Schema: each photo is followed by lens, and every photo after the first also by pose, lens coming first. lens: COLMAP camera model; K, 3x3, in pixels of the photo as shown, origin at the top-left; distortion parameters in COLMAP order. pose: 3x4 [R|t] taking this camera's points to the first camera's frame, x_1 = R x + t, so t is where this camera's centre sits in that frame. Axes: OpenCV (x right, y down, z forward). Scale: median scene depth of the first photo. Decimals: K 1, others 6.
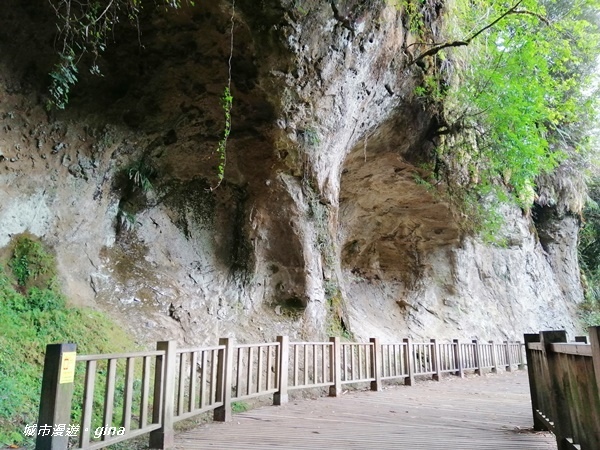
lens RADIAL K [[450.0, 0, 300.0], [0, 450.0, 225.0], [0, 0, 1]] dist [0.078262, -0.119230]
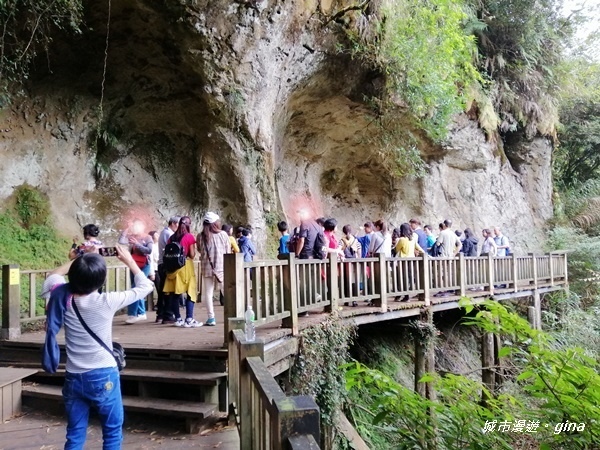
lens RADIAL K [[450.0, 0, 300.0], [0, 450.0, 225.0], [0, 0, 1]] dist [0.078262, -0.119230]
pose [[0.995879, -0.021794, -0.088032, 0.276346], [0.037206, 0.983429, 0.177434, -0.061798], [0.082706, -0.179979, 0.980187, -0.236031]]
